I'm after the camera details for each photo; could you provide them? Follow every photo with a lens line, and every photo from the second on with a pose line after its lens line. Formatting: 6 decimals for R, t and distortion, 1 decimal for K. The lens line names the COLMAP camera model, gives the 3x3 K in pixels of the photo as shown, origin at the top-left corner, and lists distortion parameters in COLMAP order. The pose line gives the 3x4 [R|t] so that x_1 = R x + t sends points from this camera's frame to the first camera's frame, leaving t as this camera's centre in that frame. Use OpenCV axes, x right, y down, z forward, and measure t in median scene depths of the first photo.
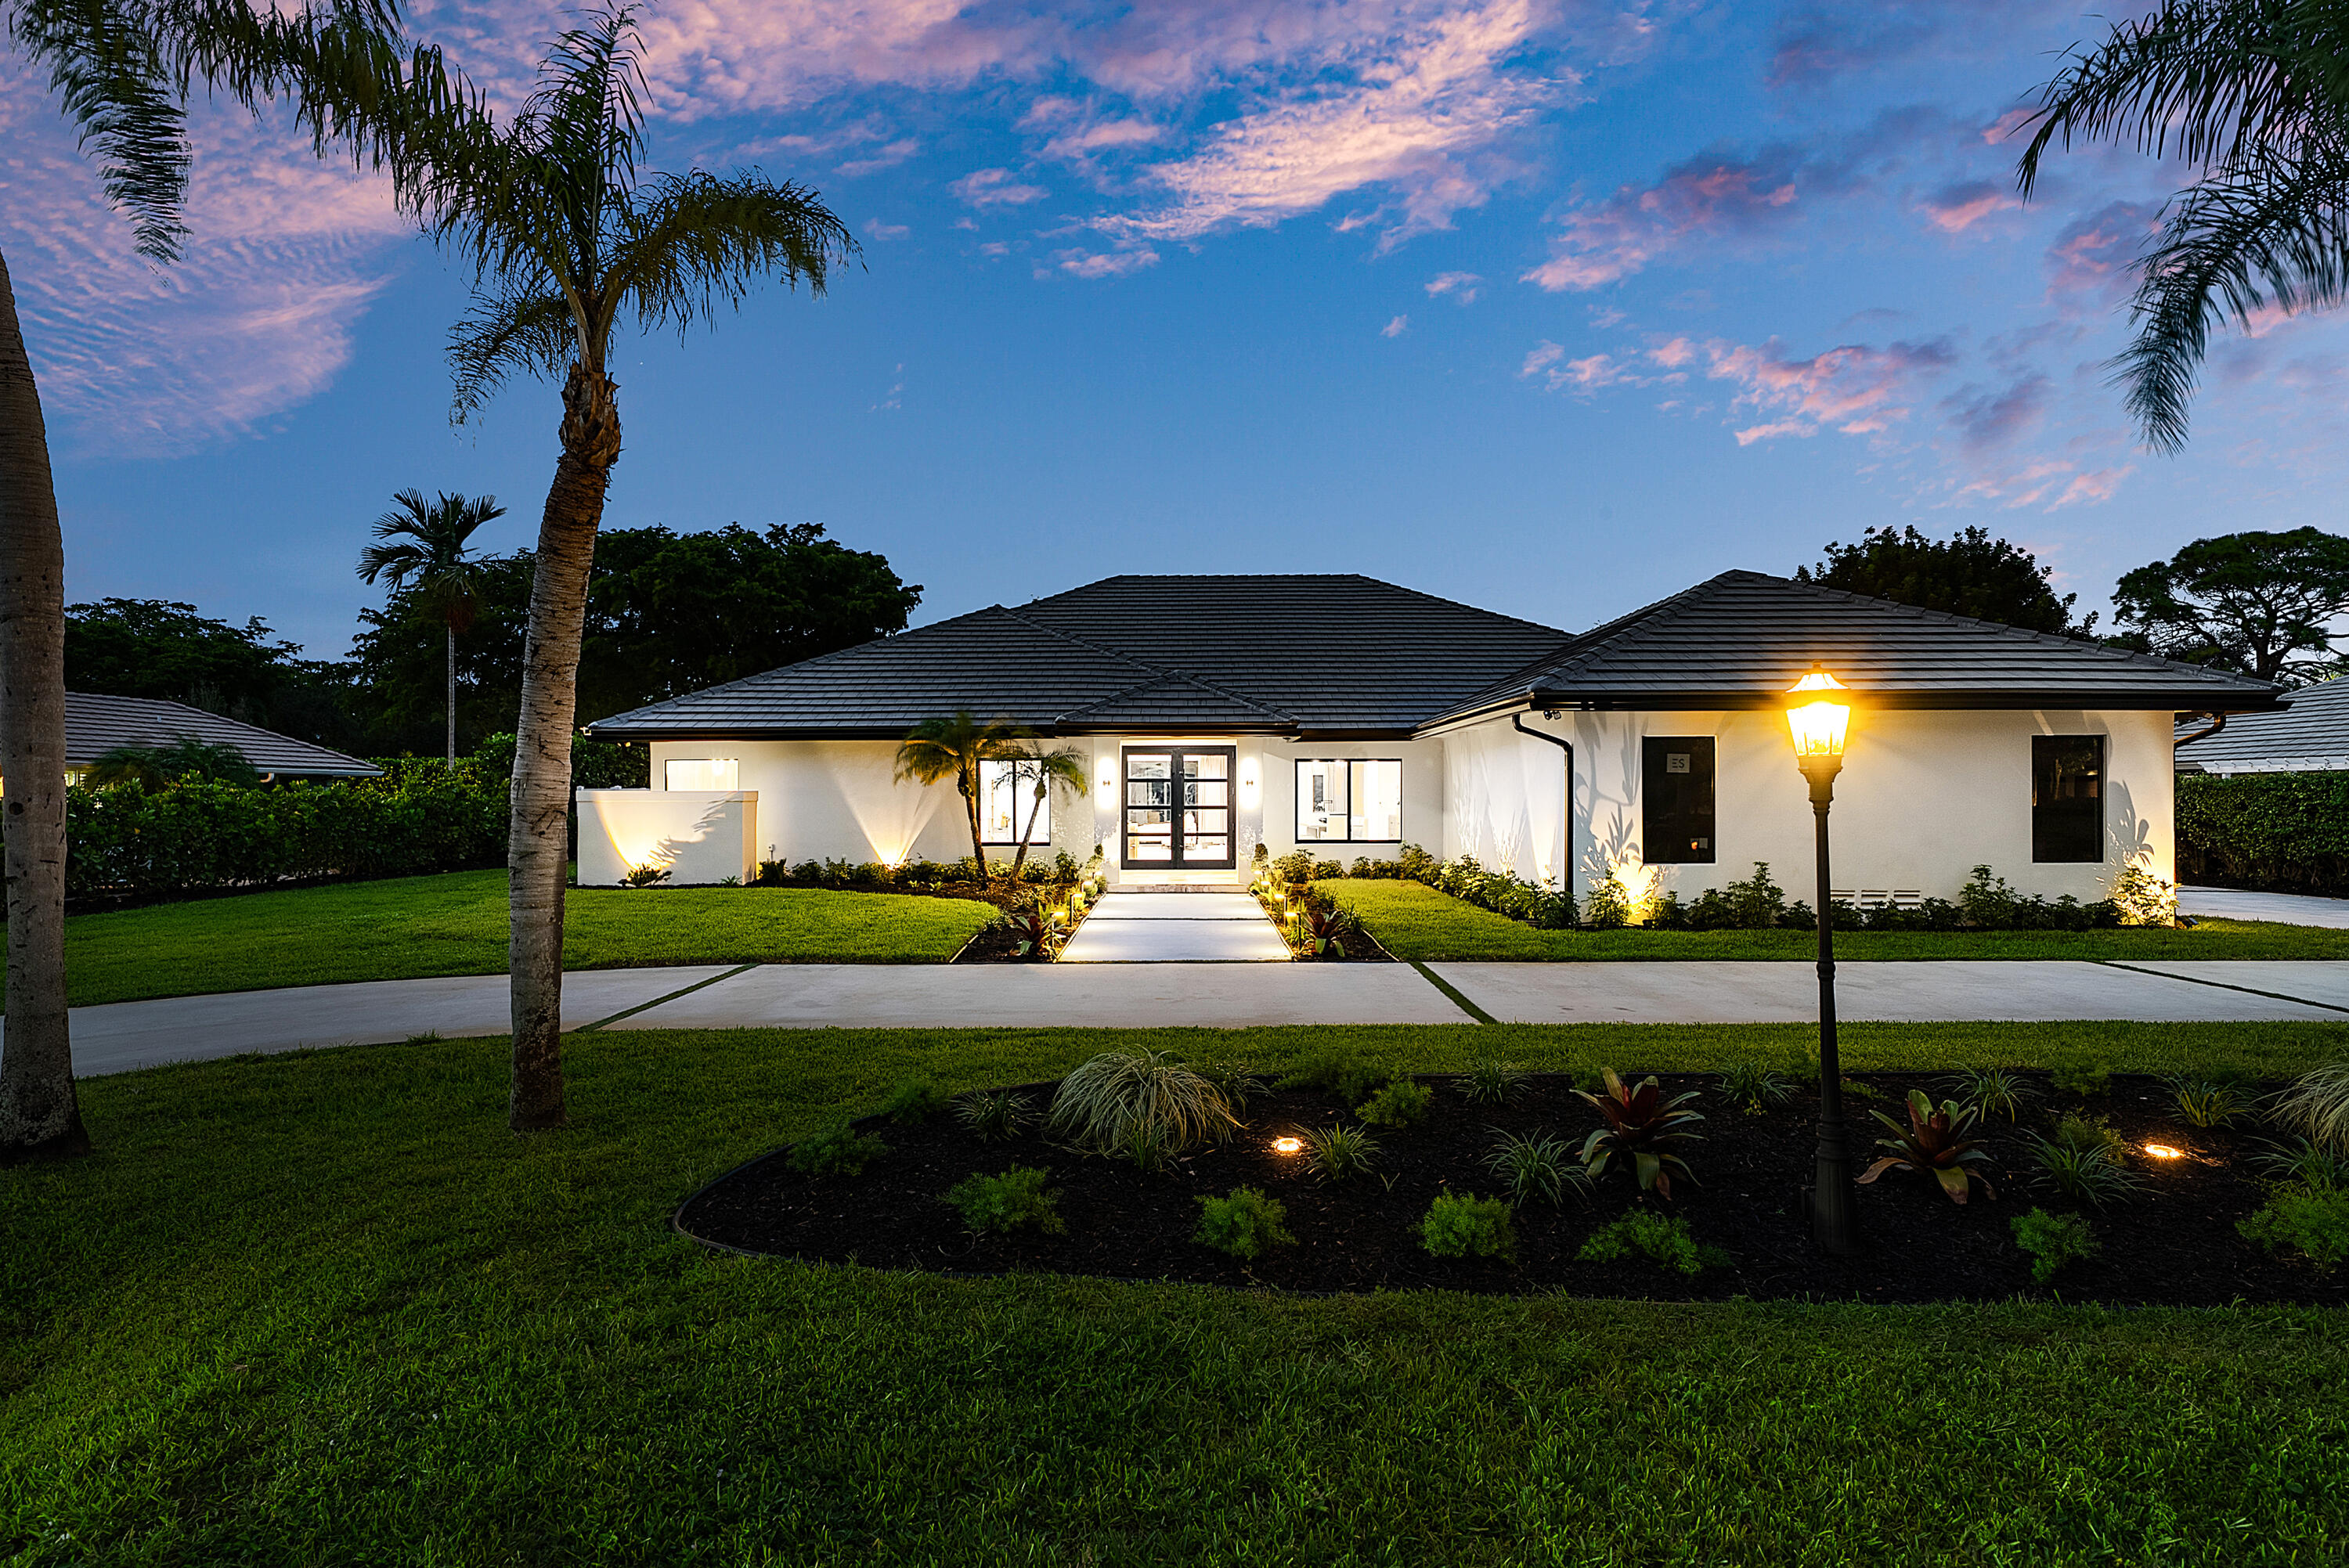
lens RADIAL K [[1150.8, 0, 1170.1], [0, 1150.8, 752.6], [0, 0, 1]] dist [-0.000129, 0.000189]
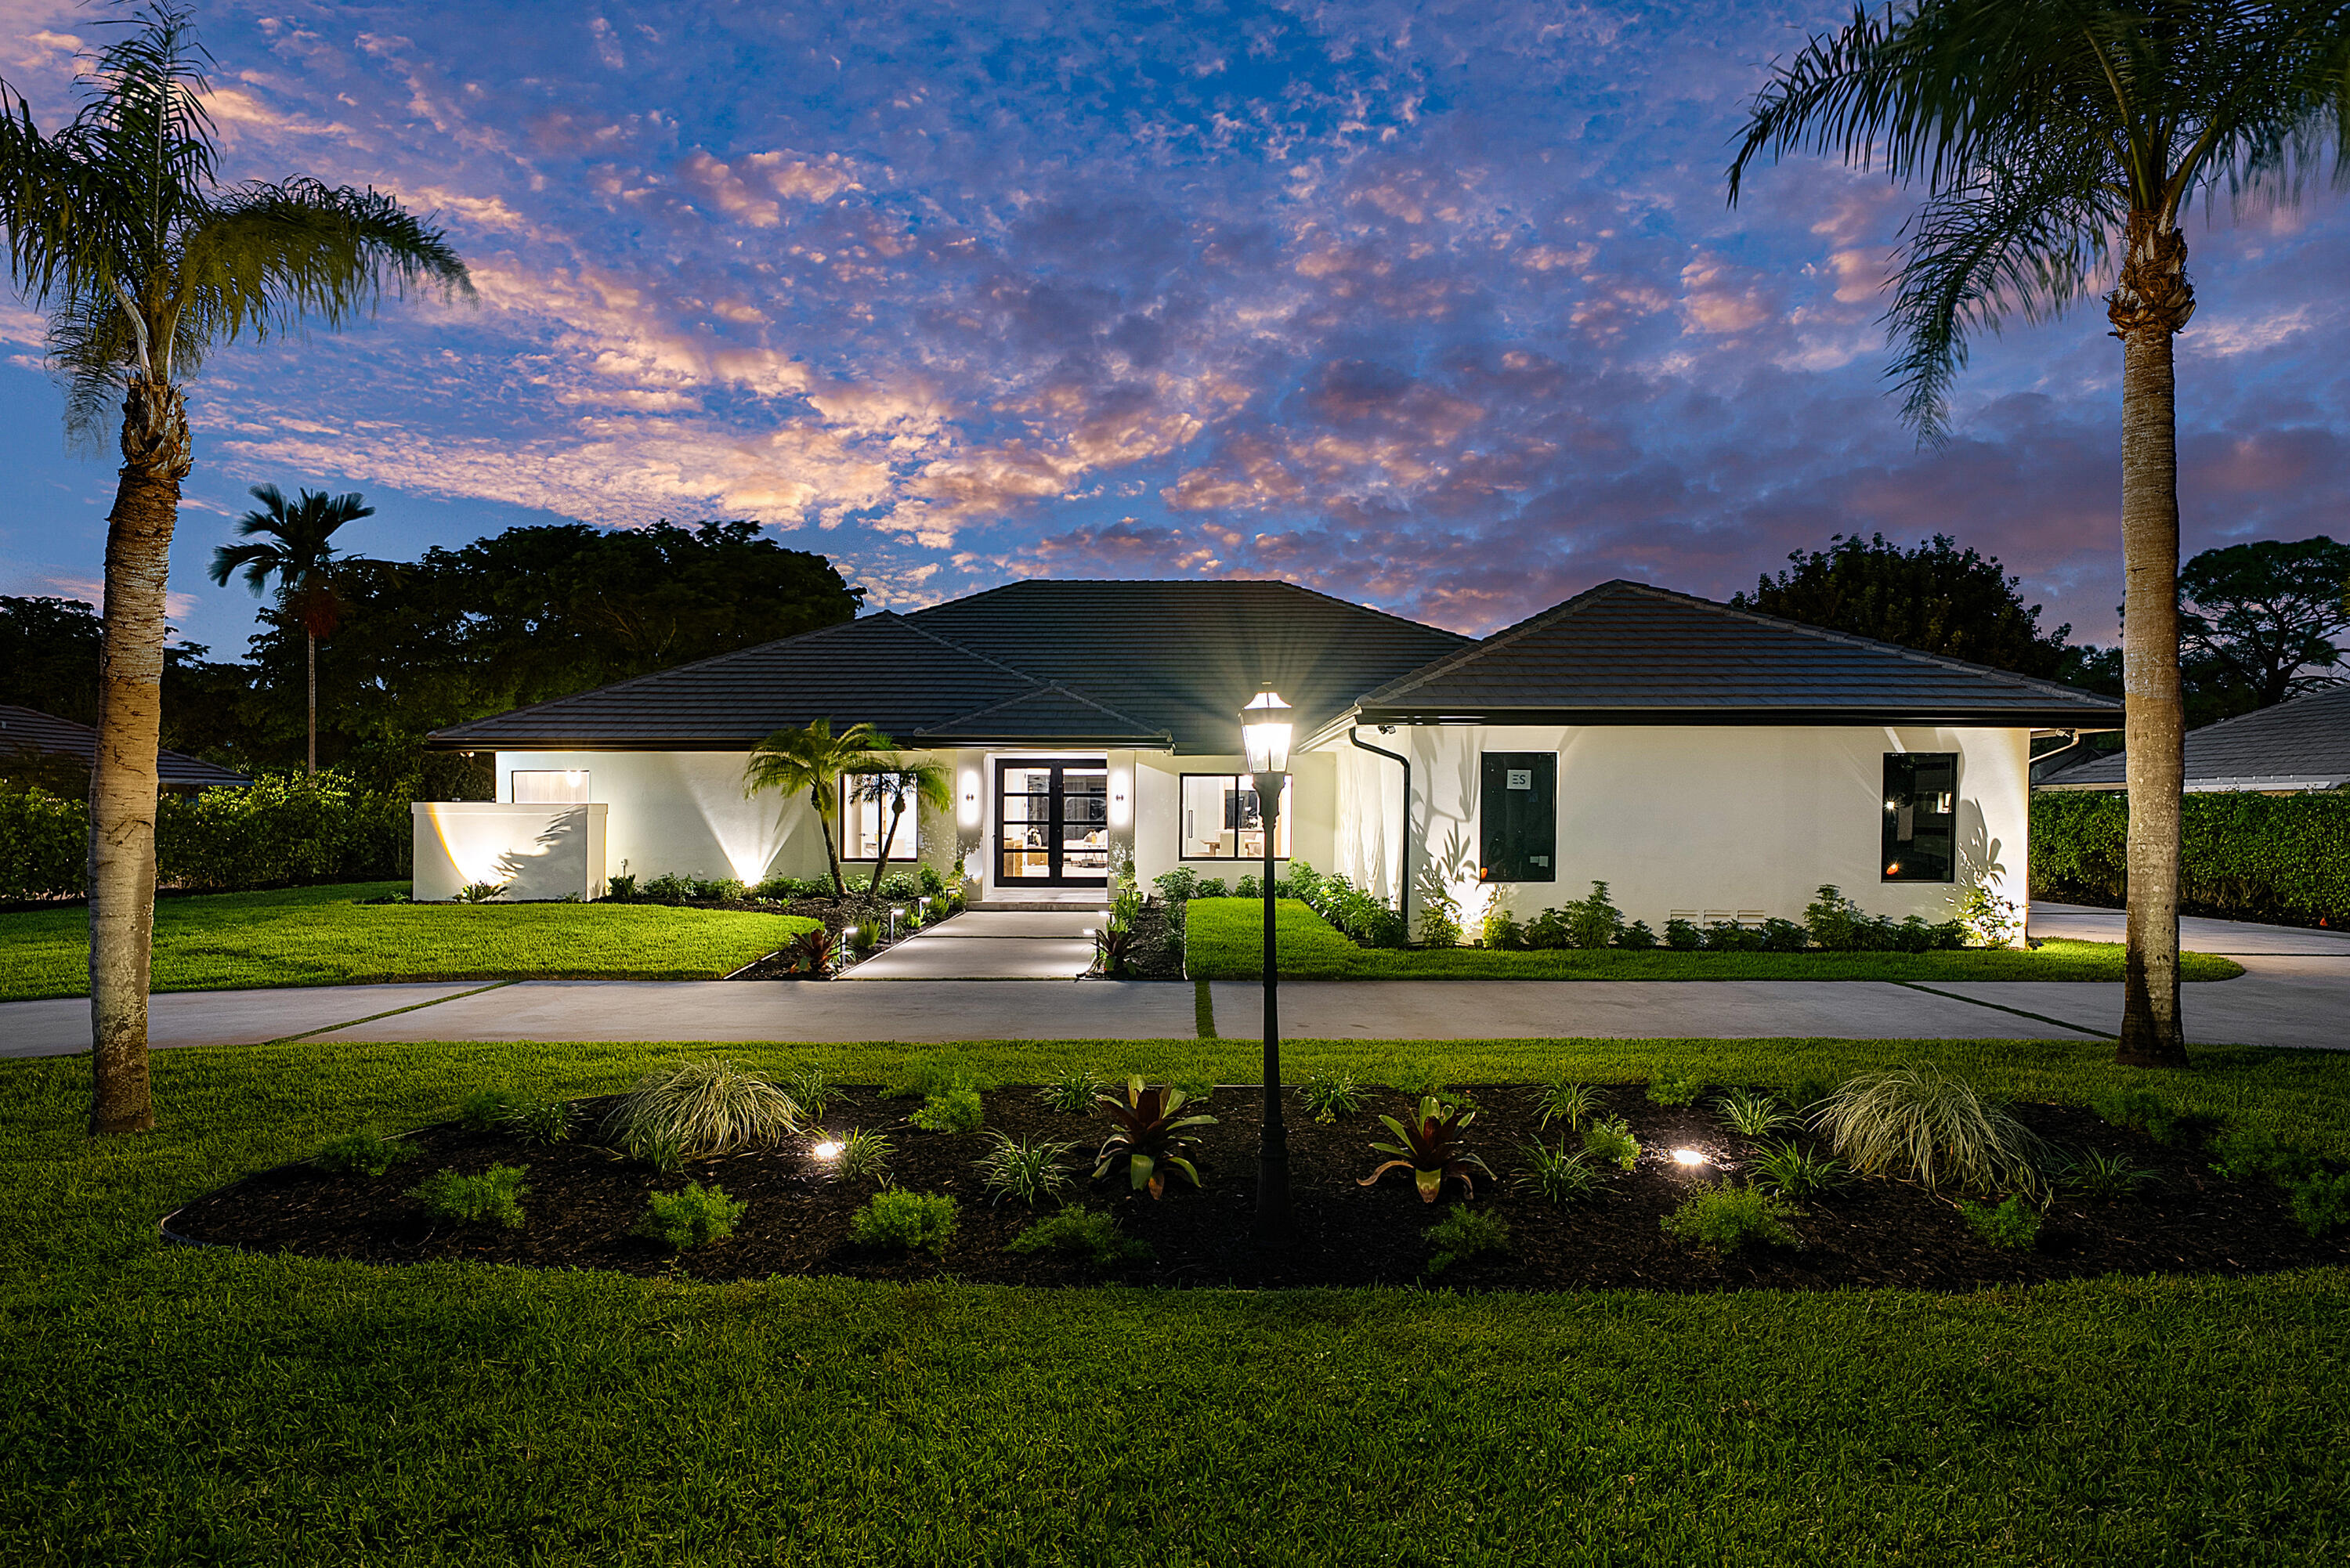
lens RADIAL K [[1218.9, 0, 1175.0], [0, 1218.9, 784.0], [0, 0, 1]] dist [0.000545, -0.000420]
pose [[0.999928, 0.004939, 0.010976, 0.107153], [-0.005101, 0.999878, 0.014754, -0.000506], [-0.010902, -0.014809, 0.999831, -0.022714]]
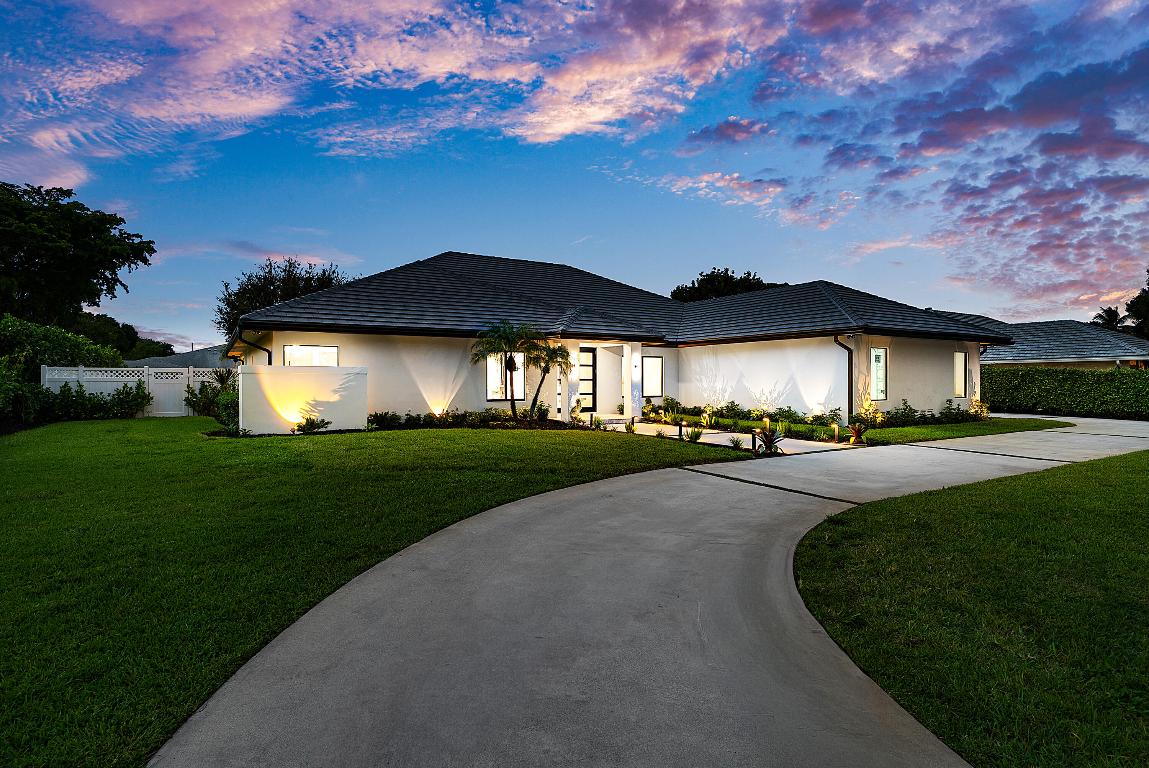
lens RADIAL K [[596.0, 0, 574.5], [0, 596.0, 384.0], [0, 0, 1]] dist [0.000545, -0.000420]
pose [[0.855435, -0.002896, 0.517903, -0.555138], [-0.016203, 0.999345, 0.032351, 0.025815], [-0.517657, -0.036066, 0.854827, 0.187187]]
